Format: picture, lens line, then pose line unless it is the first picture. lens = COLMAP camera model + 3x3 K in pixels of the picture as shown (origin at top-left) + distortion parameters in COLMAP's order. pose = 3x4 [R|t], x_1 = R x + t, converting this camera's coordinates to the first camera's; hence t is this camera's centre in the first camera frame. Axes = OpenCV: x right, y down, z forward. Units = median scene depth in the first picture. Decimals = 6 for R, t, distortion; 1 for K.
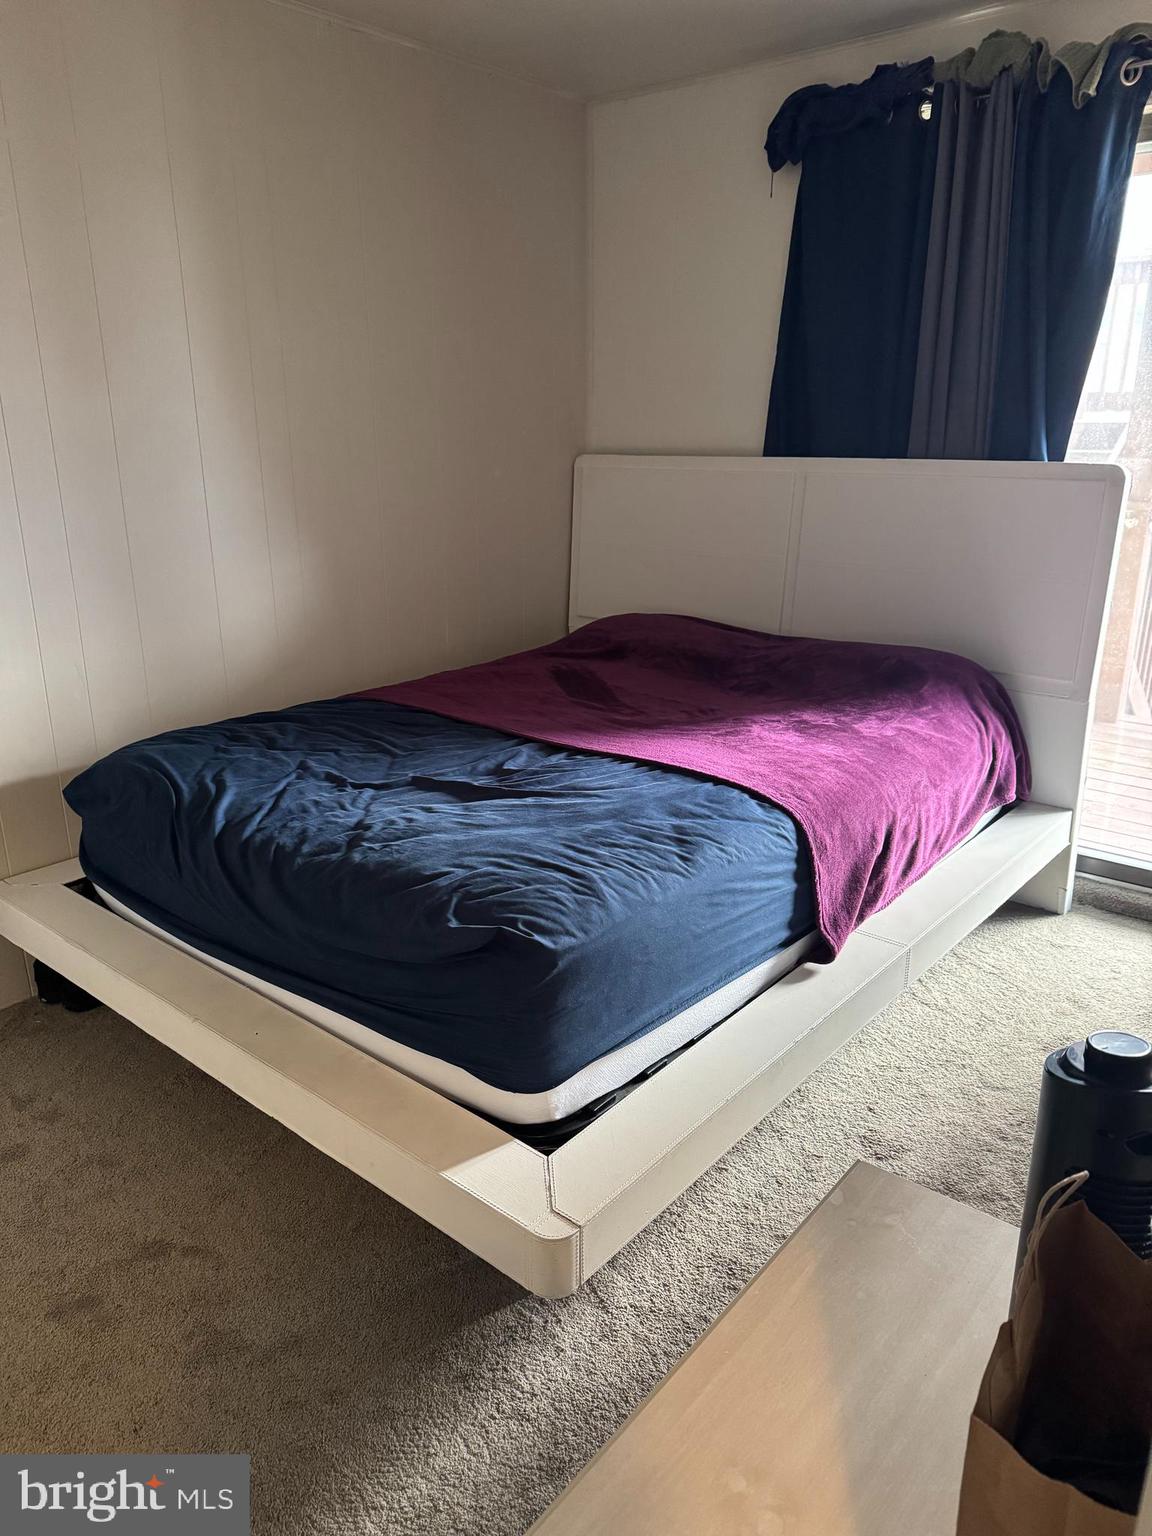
lens RADIAL K [[1081.7, 0, 548.8], [0, 1081.7, 758.8], [0, 0, 1]] dist [0.011902, 0.002585]
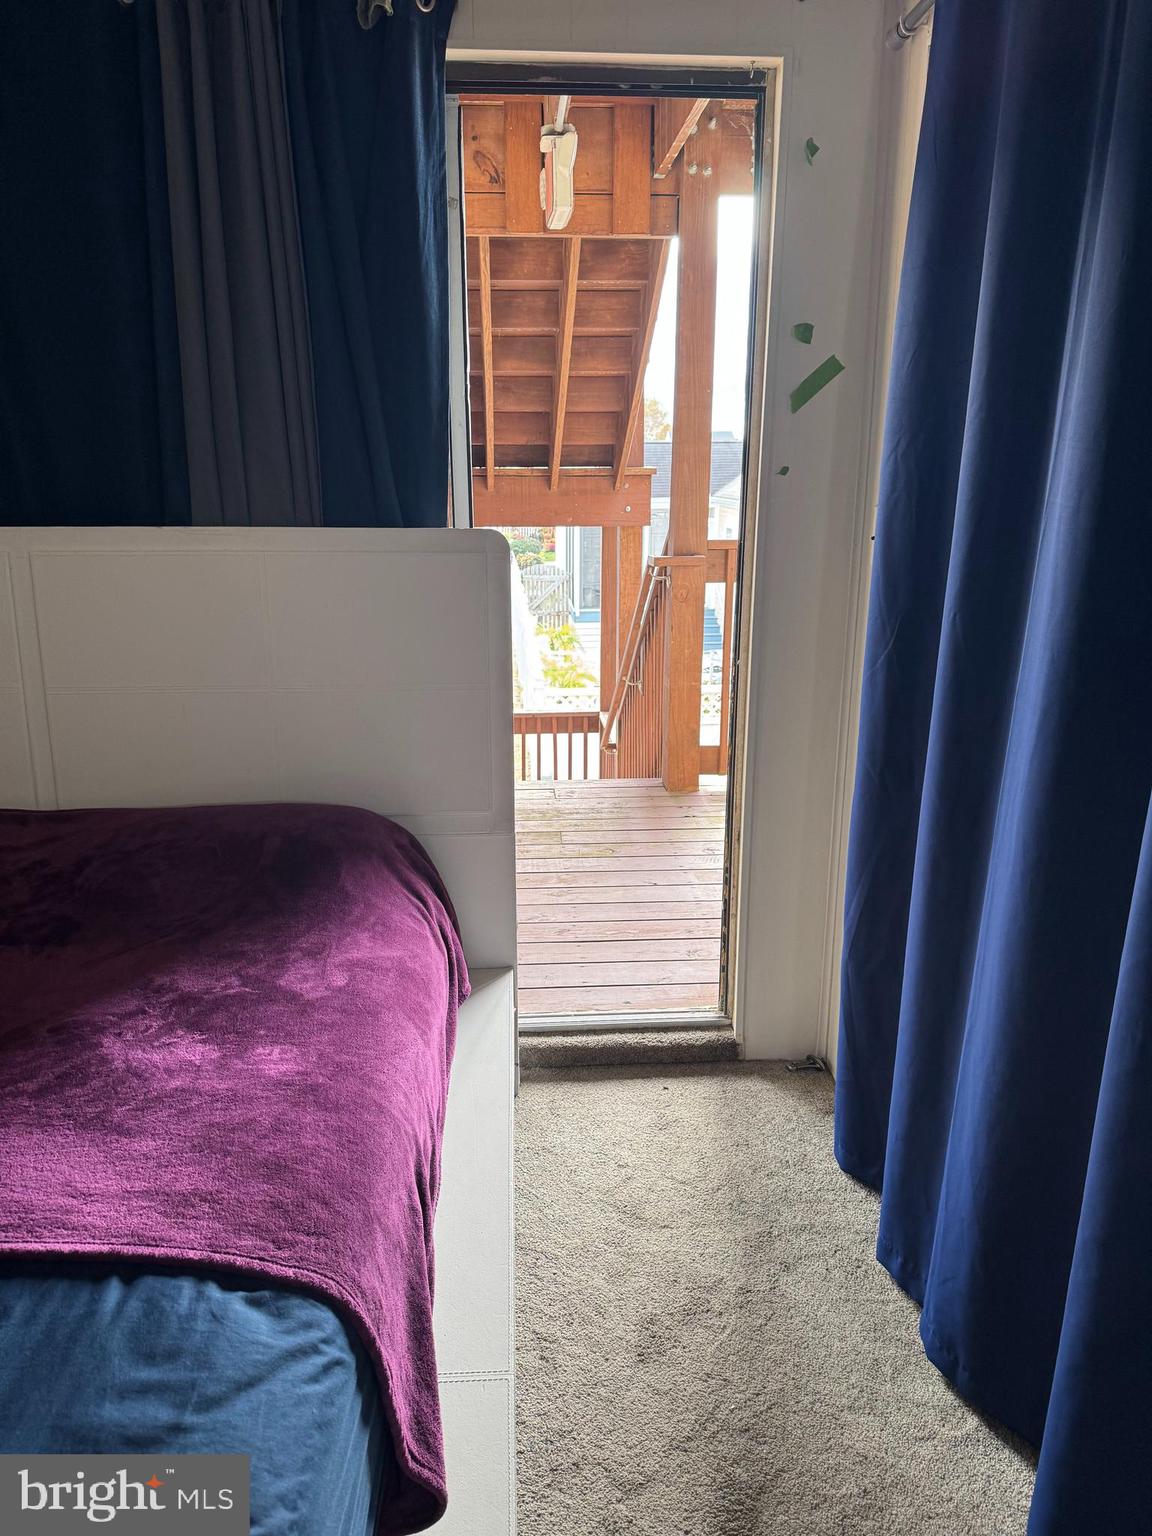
lens RADIAL K [[1084.7, 0, 576.0], [0, 1084.7, 768.0], [0, 0, 1]] dist [0.078133, -0.083233]
pose [[0.711553, -0.186158, 0.677523, 0.013507], [0.203521, 0.977533, 0.054845, -0.145471], [-0.672511, 0.098865, 0.733454, 0.439568]]
